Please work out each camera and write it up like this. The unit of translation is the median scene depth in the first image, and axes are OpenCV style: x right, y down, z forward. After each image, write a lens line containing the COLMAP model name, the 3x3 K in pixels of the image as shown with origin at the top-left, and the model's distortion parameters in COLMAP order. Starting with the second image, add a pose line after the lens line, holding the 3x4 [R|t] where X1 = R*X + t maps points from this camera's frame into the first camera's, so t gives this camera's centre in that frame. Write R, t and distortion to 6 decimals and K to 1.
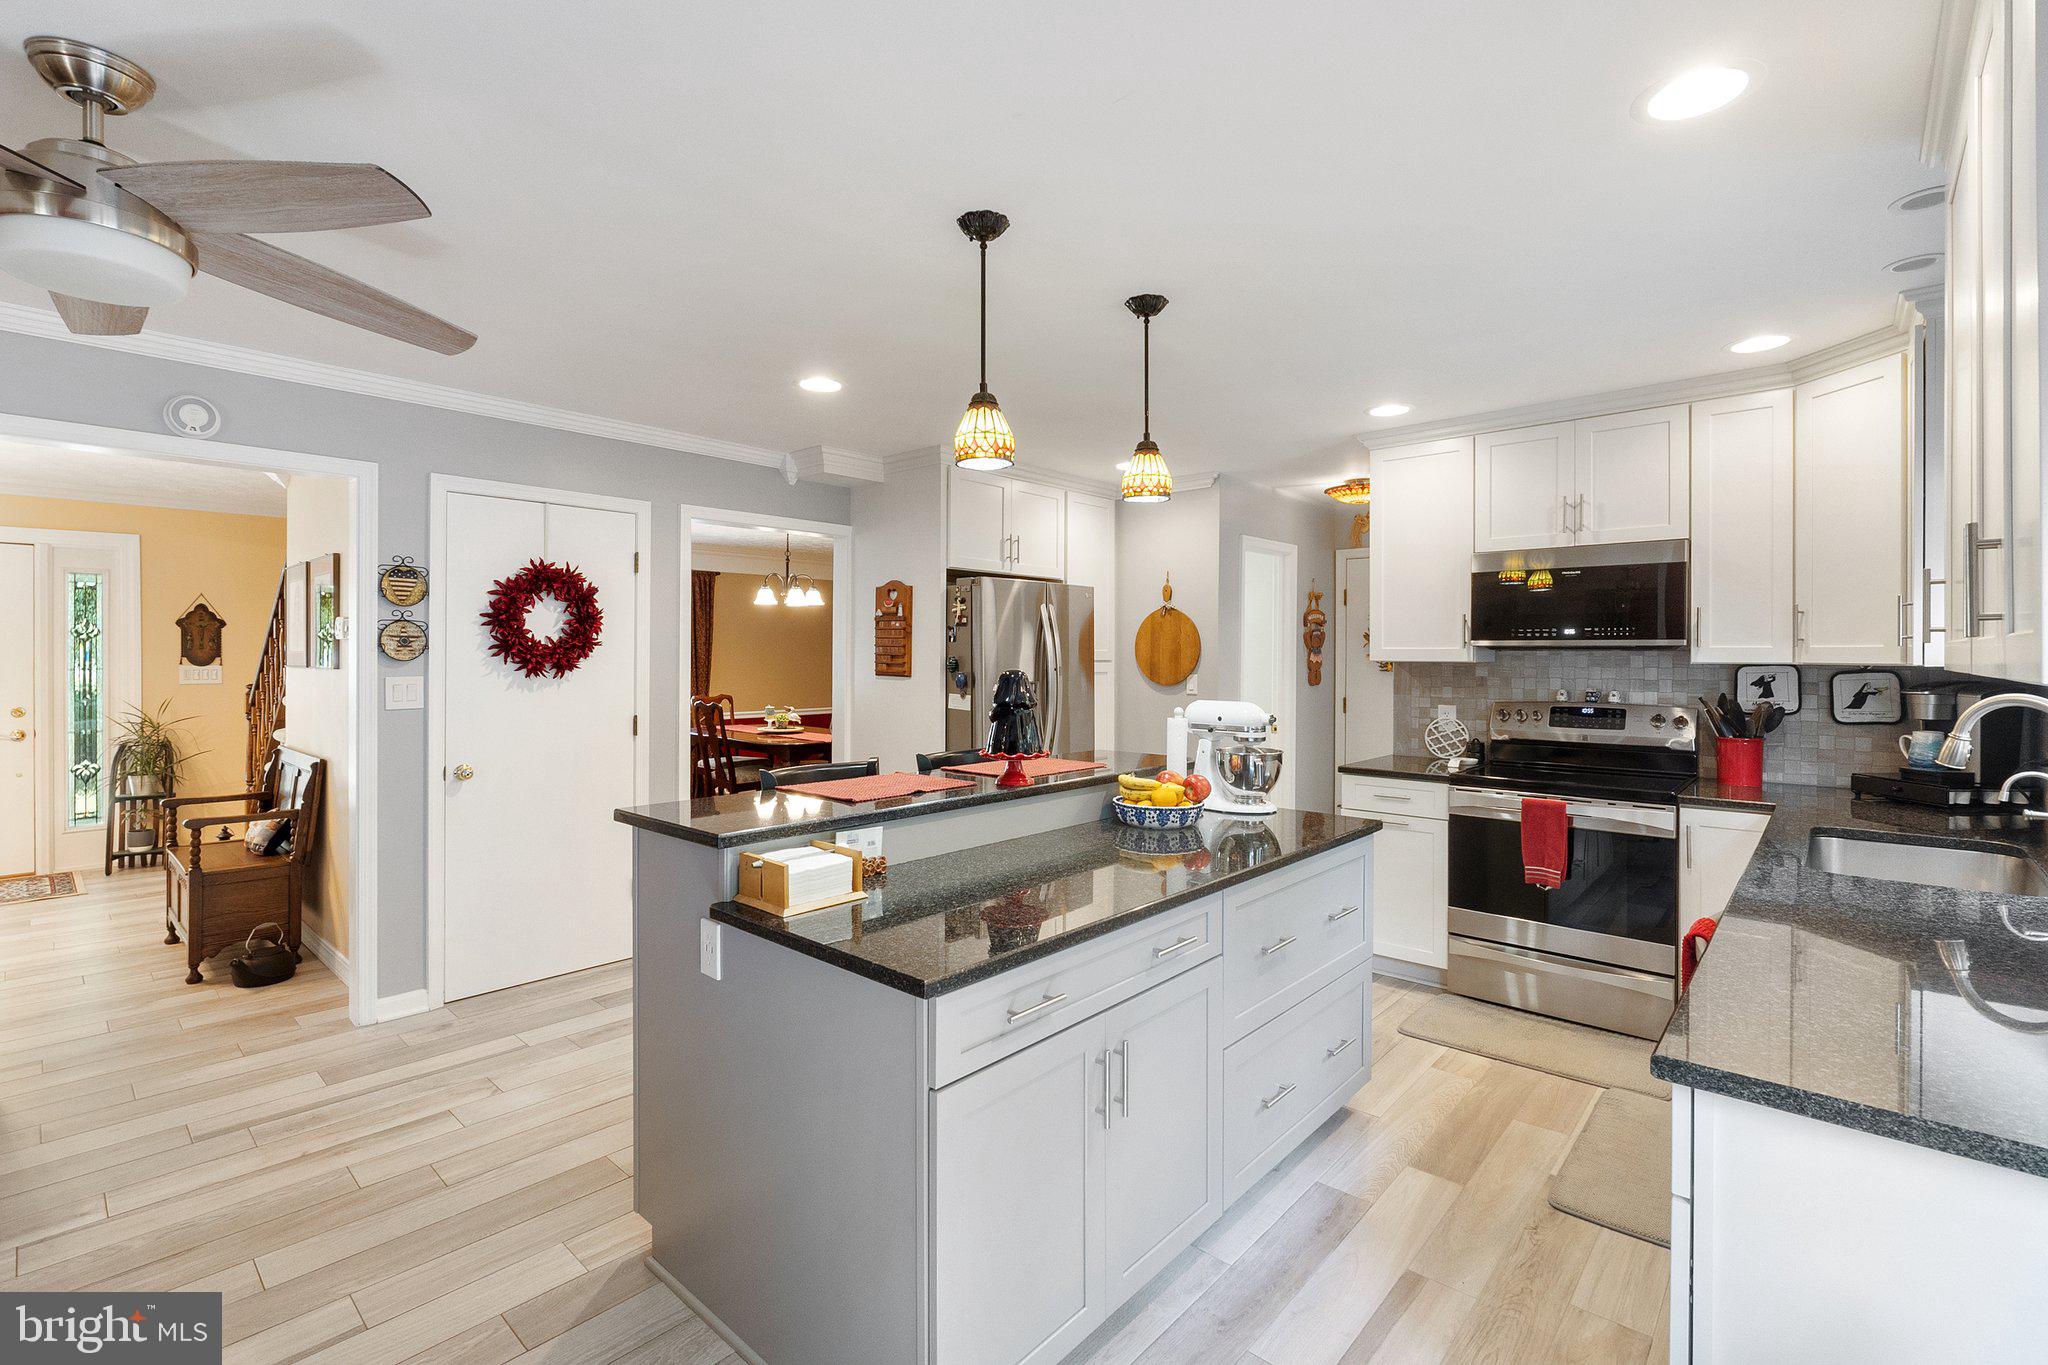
lens RADIAL K [[917.8, 0, 1015.1], [0, 917.8, 658.4], [0, 0, 1]] dist [-0.004807, -0.000561]
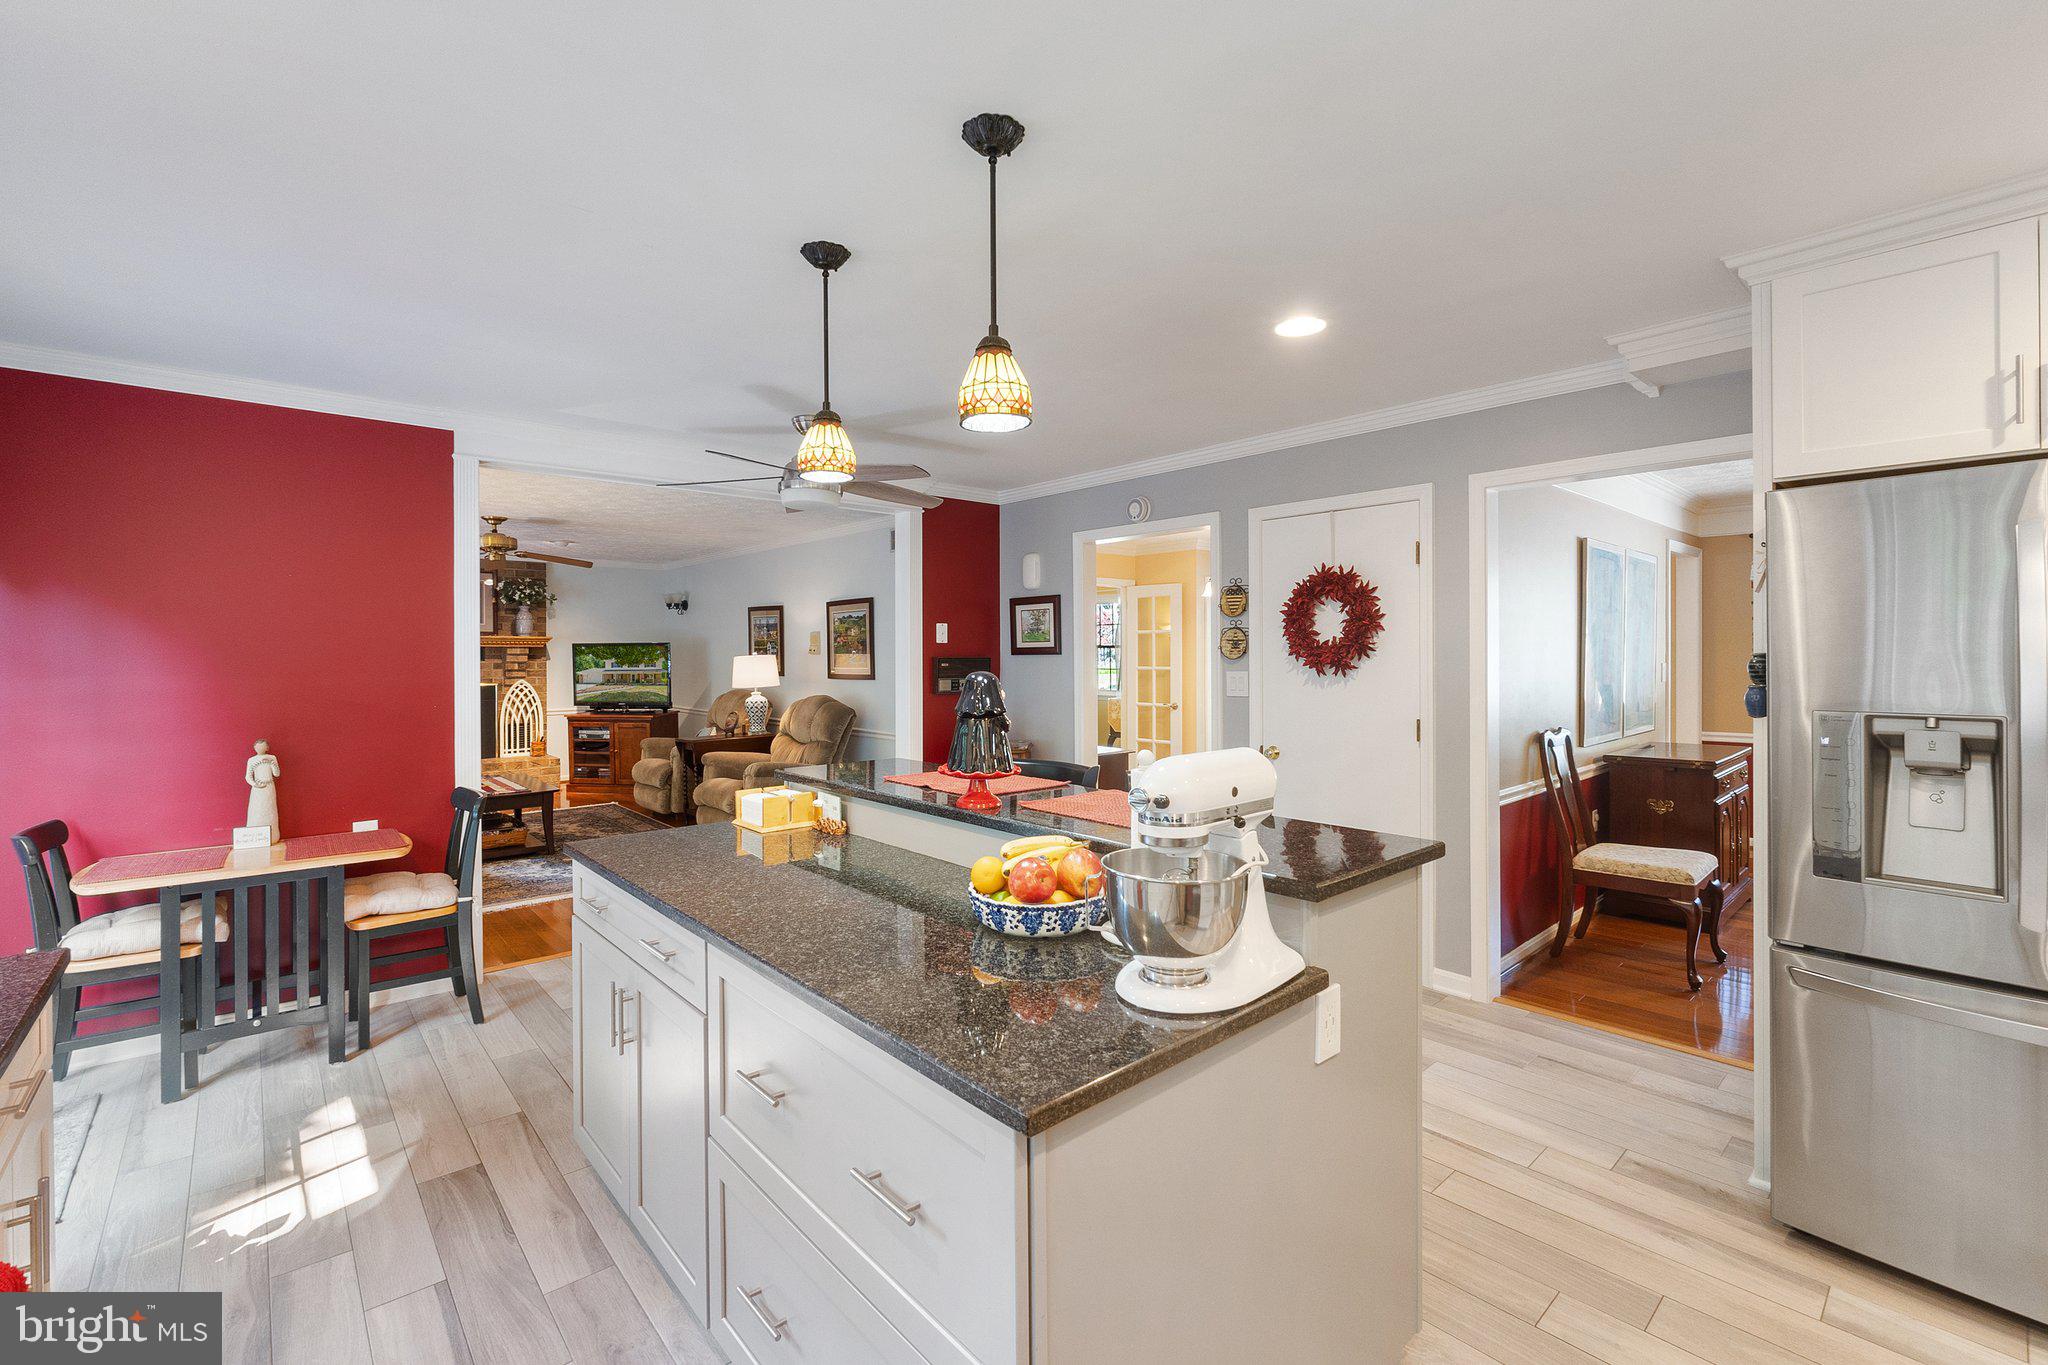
lens RADIAL K [[861.3, 0, 1018.3], [0, 861.3, 649.9], [0, 0, 1]] dist [-0.010714, -0.000312]
pose [[-0.104426, -0.004051, -0.994524, 0.533446], [0.003715, 0.999983, -0.004463, -0.005821], [0.994526, -0.004161, -0.104409, 0.766074]]
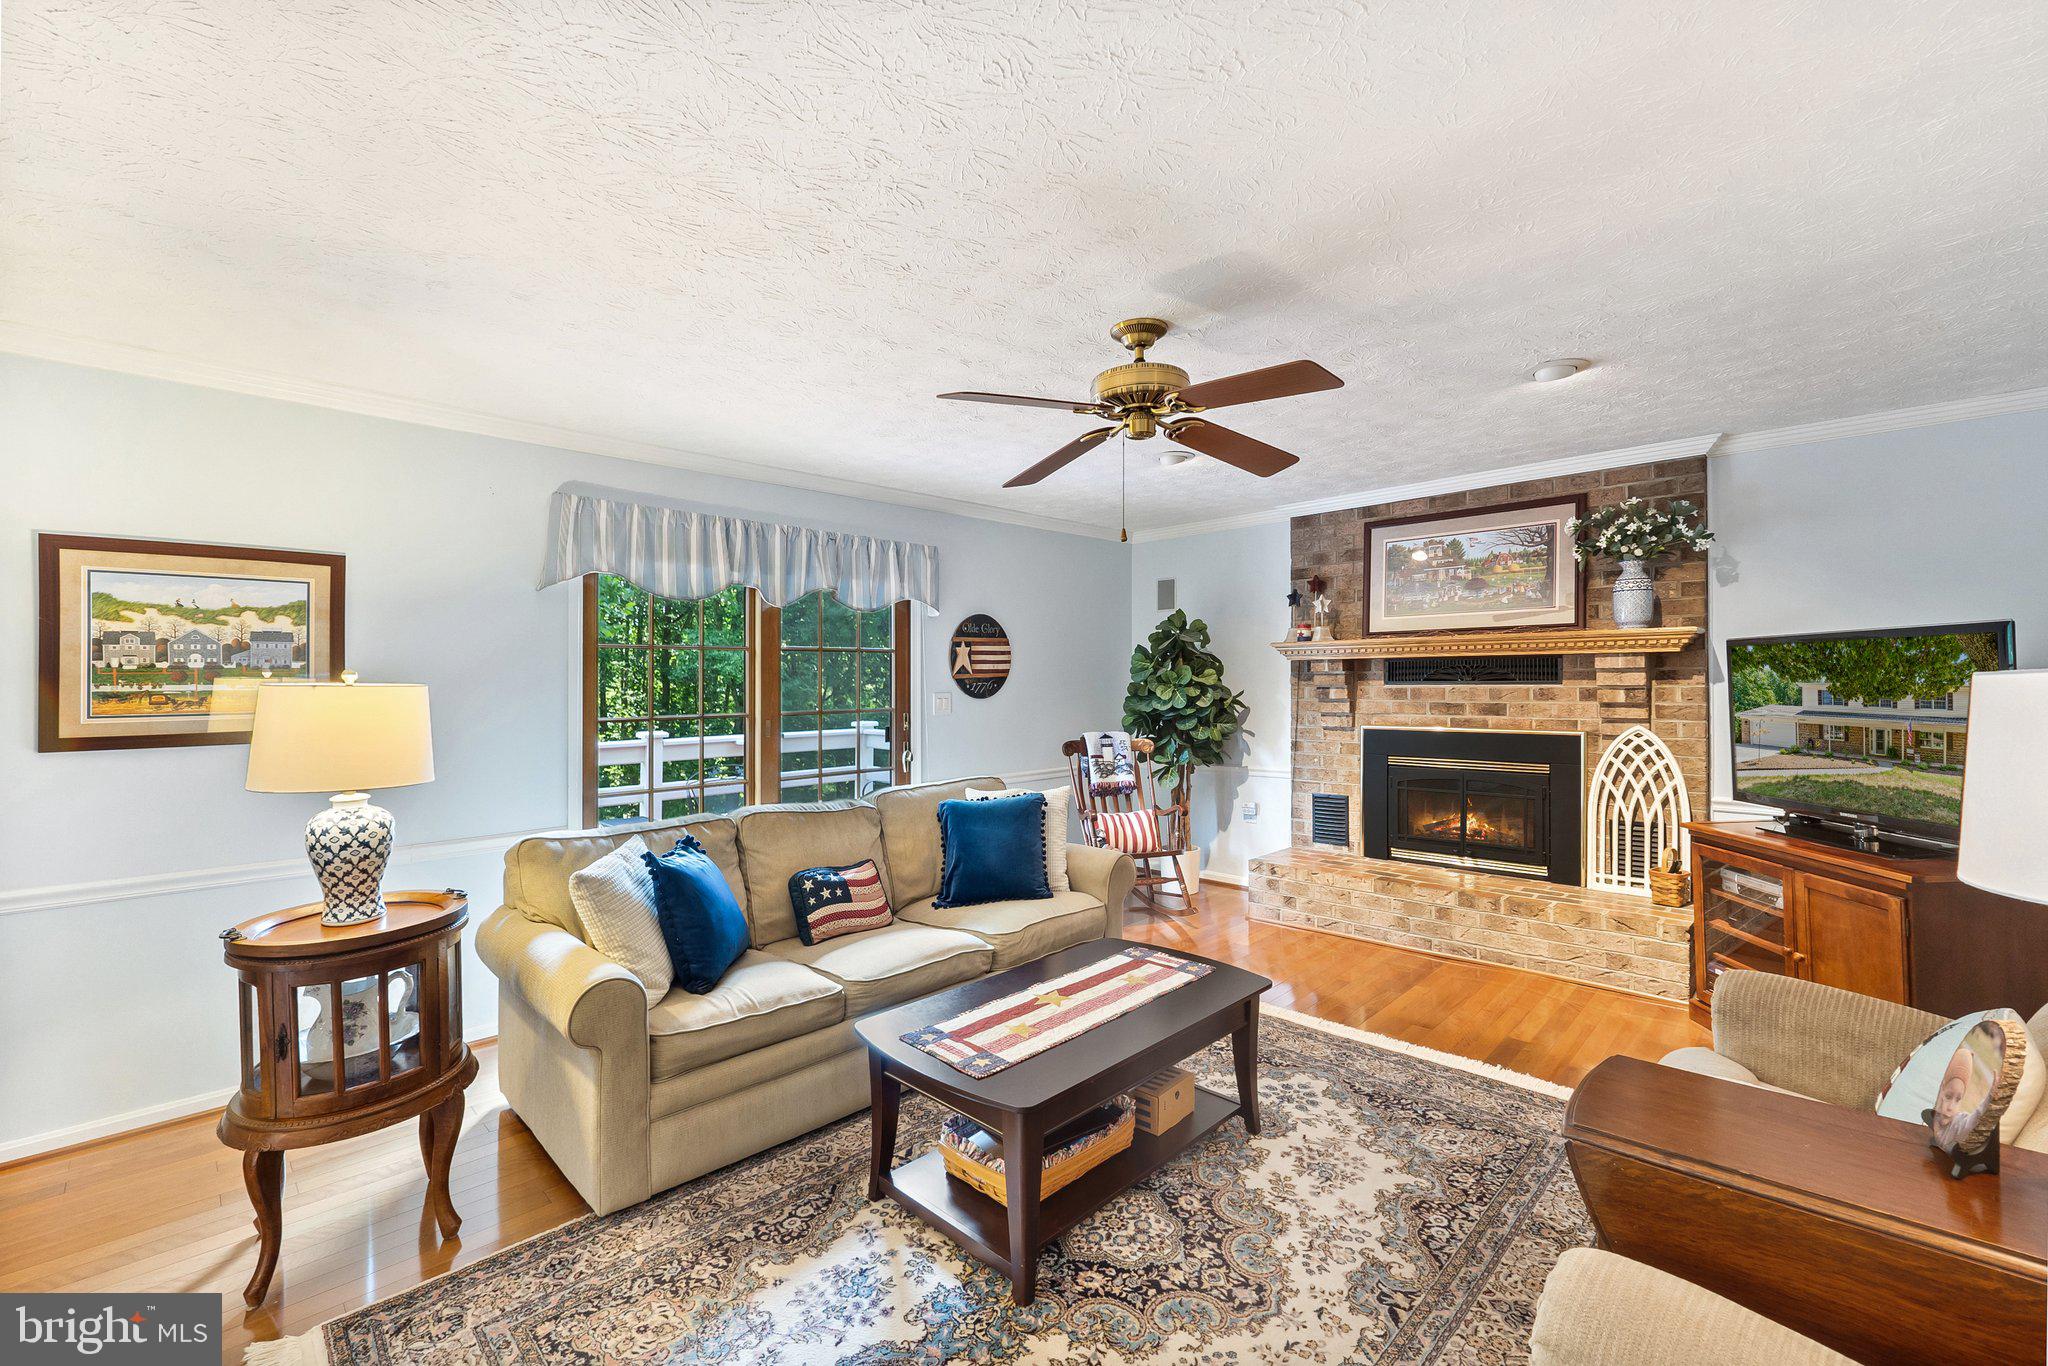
lens RADIAL K [[864.2, 0, 1027.2], [0, 864.2, 686.8], [0, 0, 1]] dist [-0.006683, -0.000493]
pose [[-0.999554, 0.004332, 0.029545, -0.991089], [0.004539, 0.999965, 0.006965, 0.001326], [-0.029514, 0.007096, -0.999539, 0.238210]]
